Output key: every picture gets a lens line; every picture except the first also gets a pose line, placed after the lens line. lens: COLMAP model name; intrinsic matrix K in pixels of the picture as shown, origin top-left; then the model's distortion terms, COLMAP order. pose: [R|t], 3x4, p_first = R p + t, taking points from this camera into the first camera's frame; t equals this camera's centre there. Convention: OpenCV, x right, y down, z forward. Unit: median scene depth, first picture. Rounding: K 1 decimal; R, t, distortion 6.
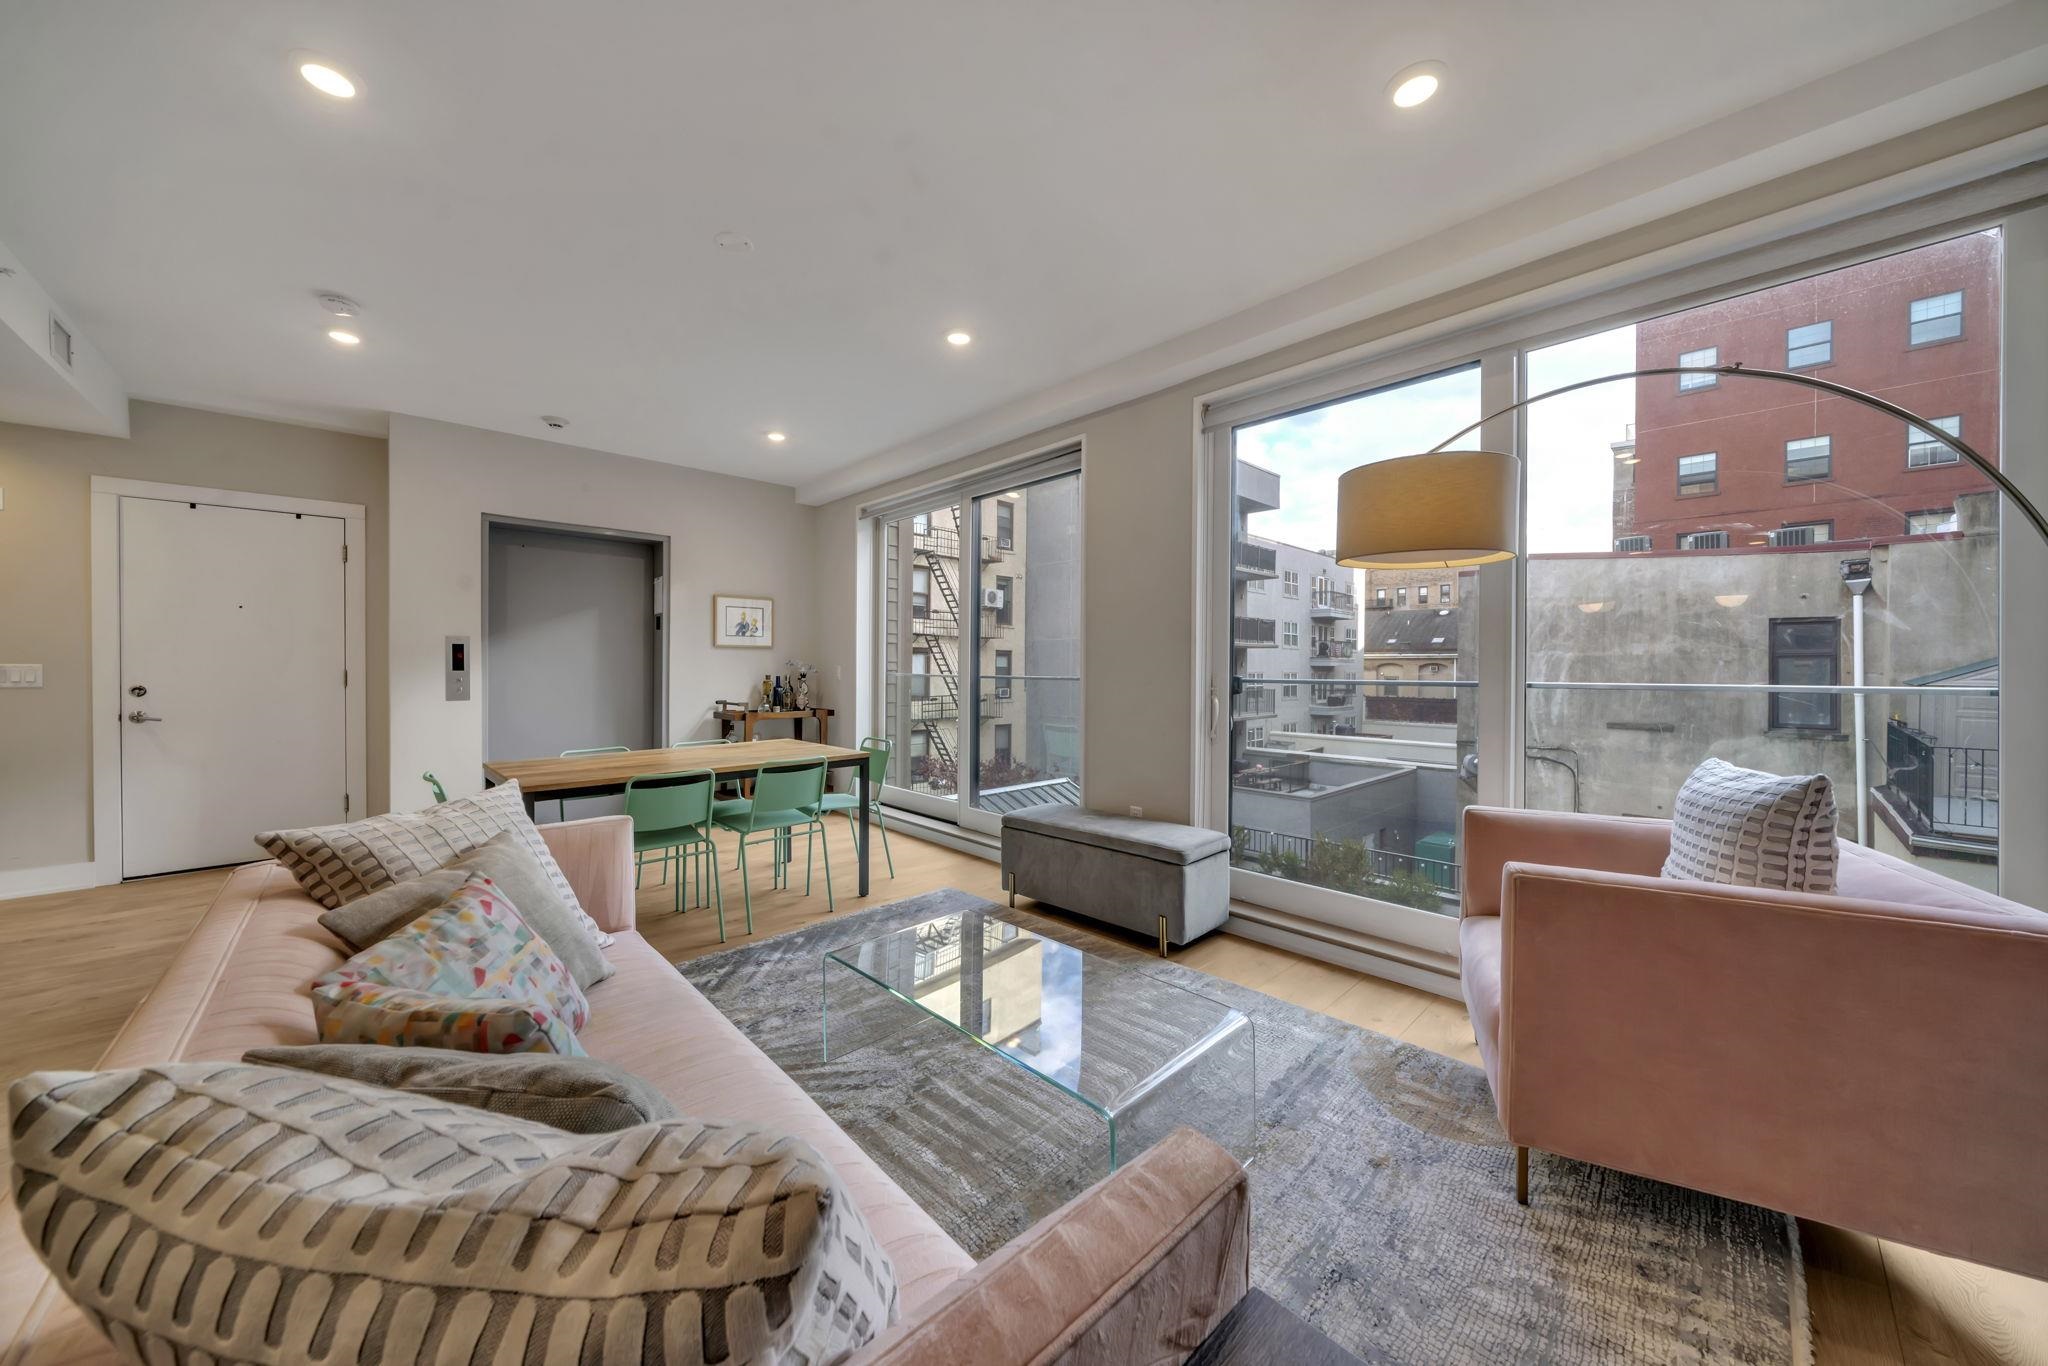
lens RADIAL K [[709.6, 0, 1016.8], [0, 709.6, 671.0], [0, 0, 1]] dist [-0.006899, 0.000523]
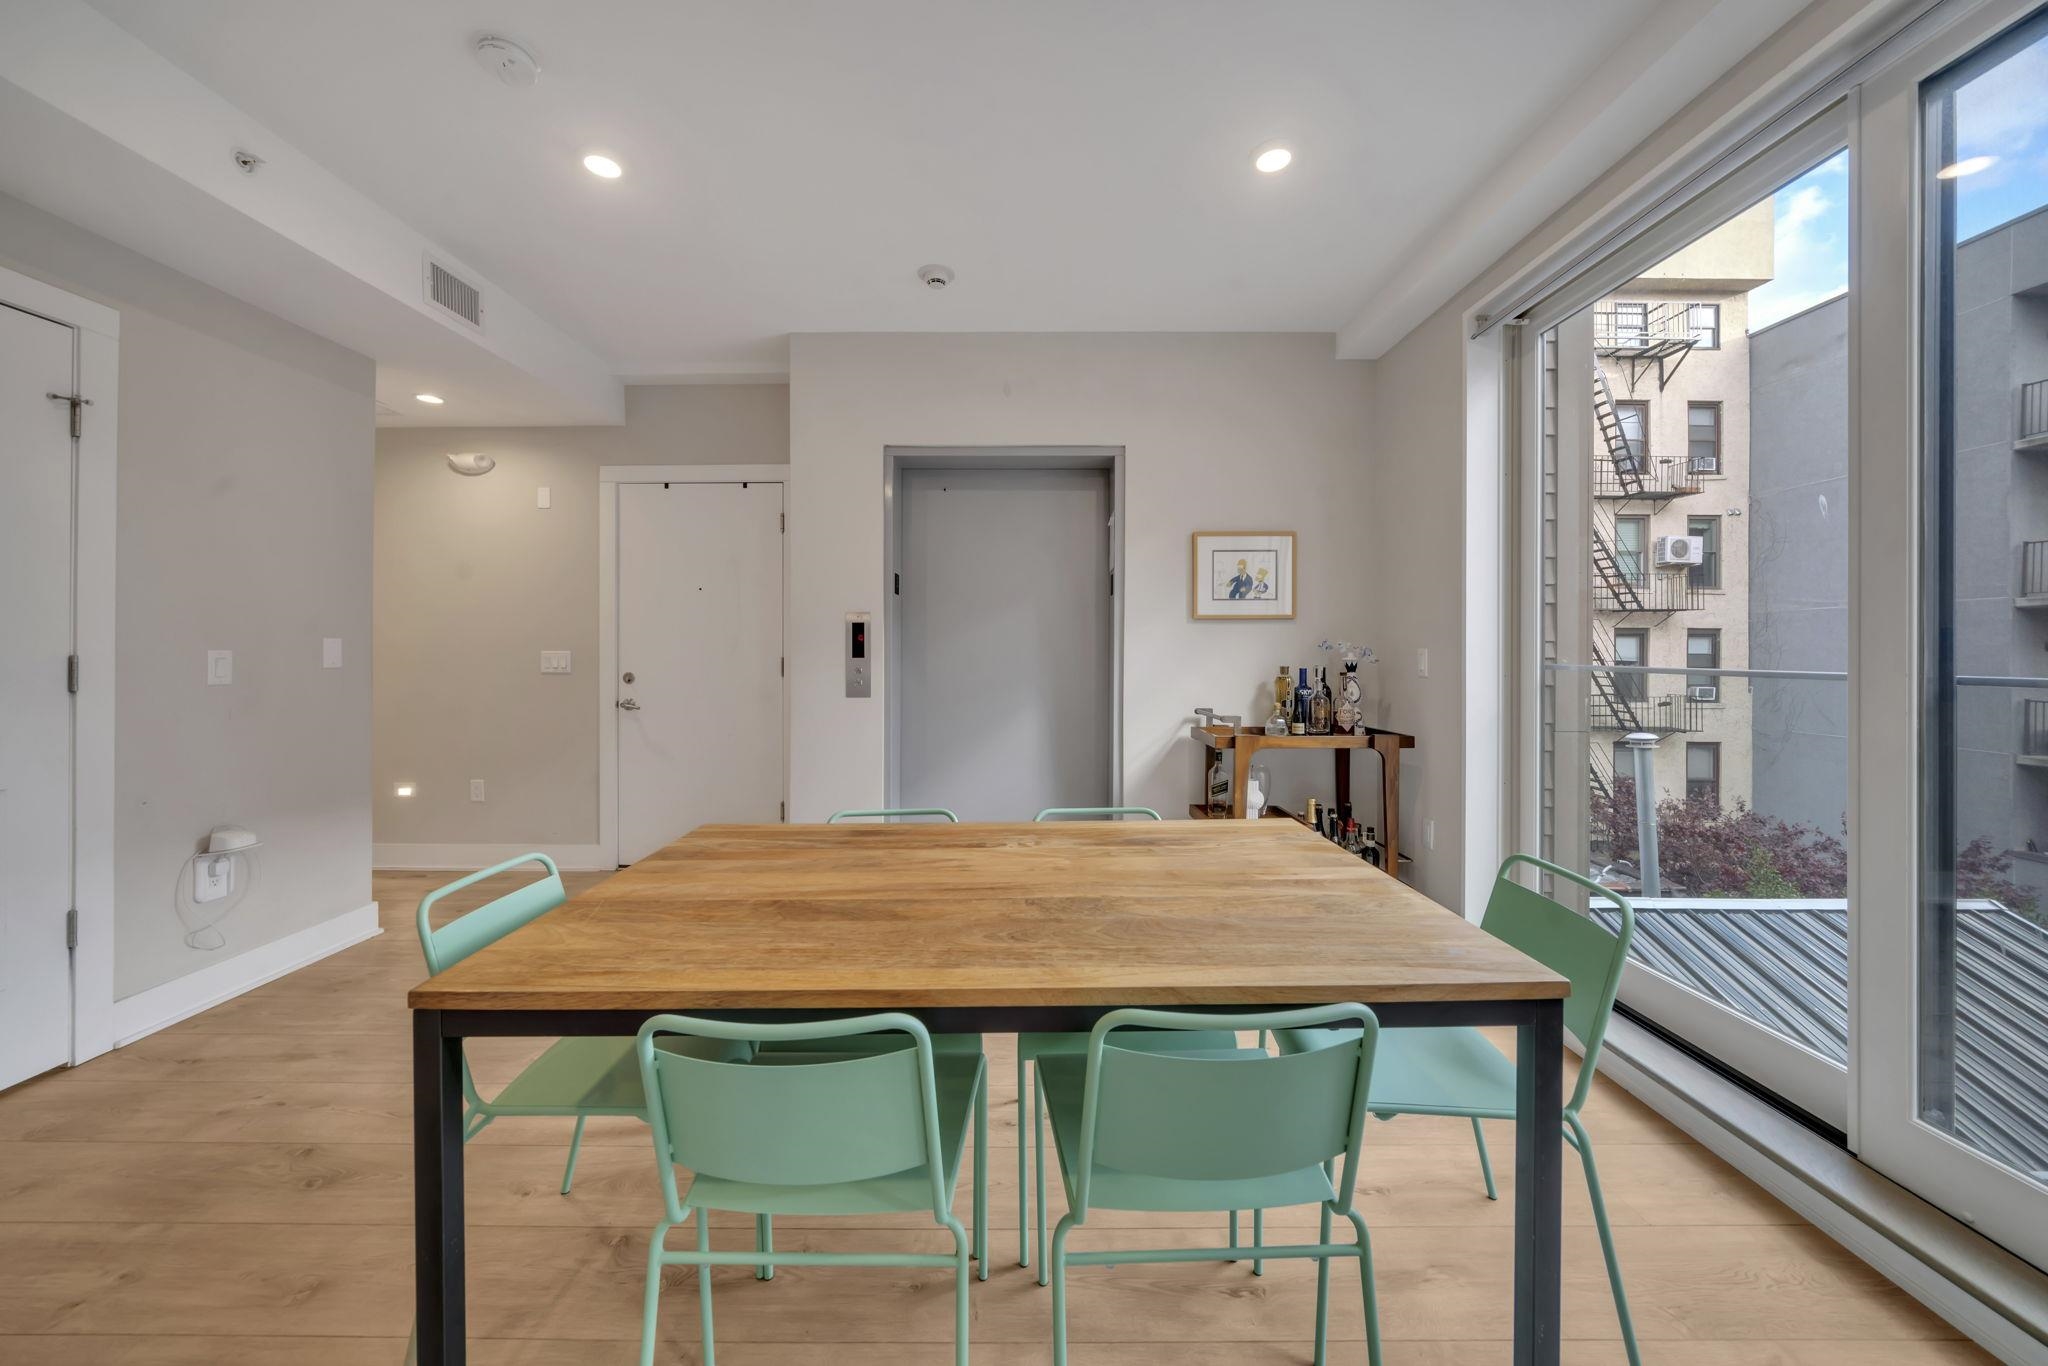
lens RADIAL K [[709.6, 0, 1012.9], [0, 709.6, 649.5], [0, 0, 1]] dist [-0.006899, 0.000523]
pose [[0.718262, -0.007136, -0.695736, -0.112172], [-0.002246, 0.999918, -0.012575, -0.000344], [0.695769, 0.010594, 0.718187, 0.439607]]
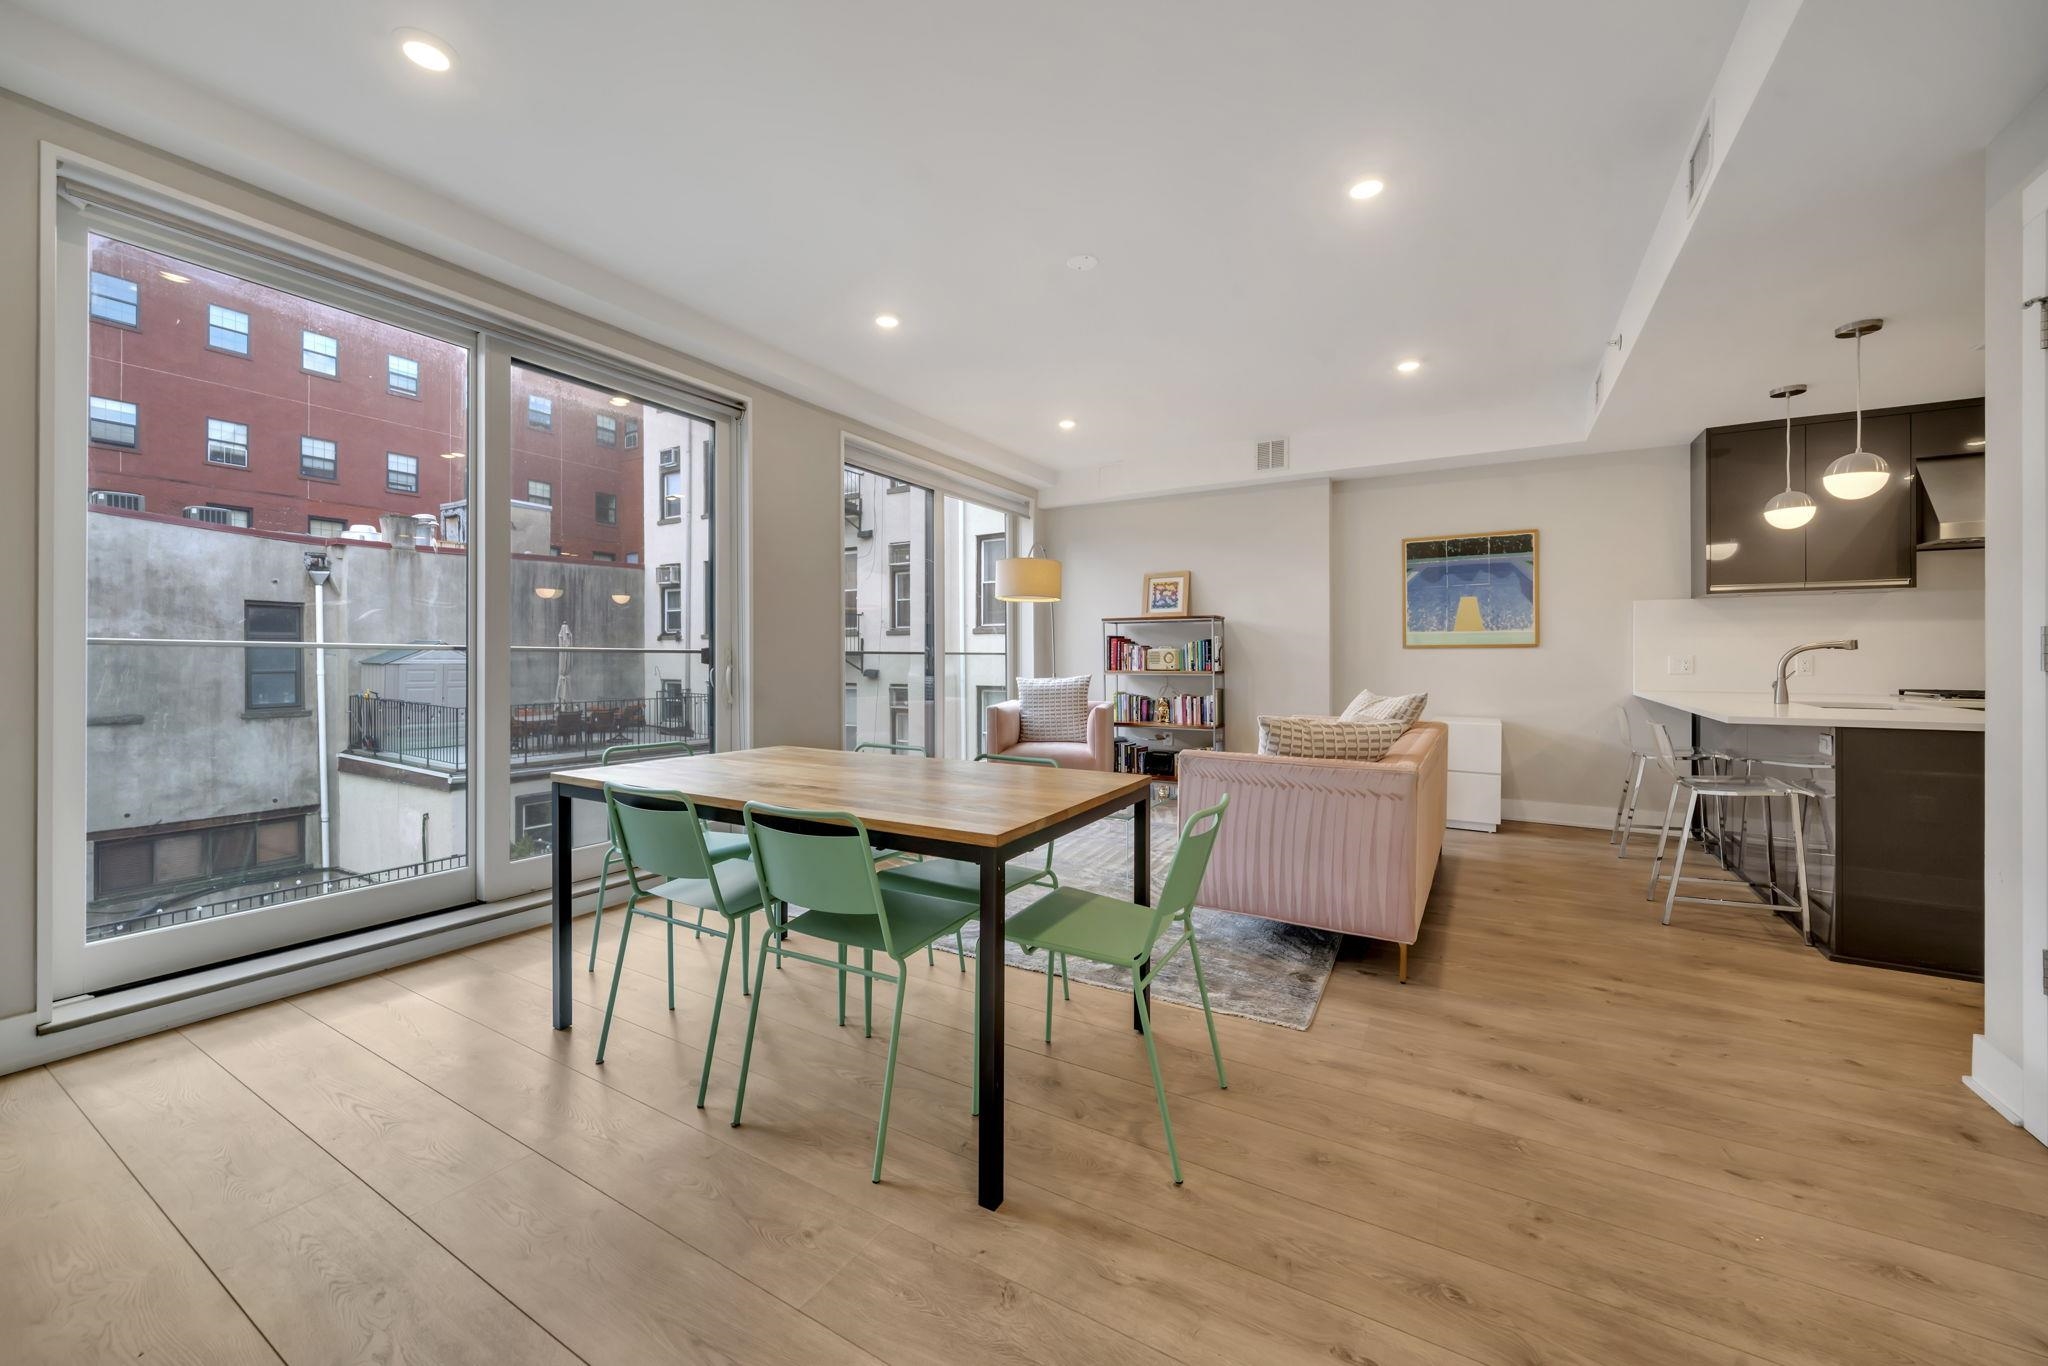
lens RADIAL K [[784.2, 0, 1005.7], [0, 784.2, 667.6], [0, 0, 1]] dist [-0.003539, 0.000484]
pose [[-0.275849, -0.015645, 0.961074, -0.697412], [0.002499, 0.999852, 0.016994, 0.011974], [-0.961198, 0.007090, -0.275769, 0.646331]]
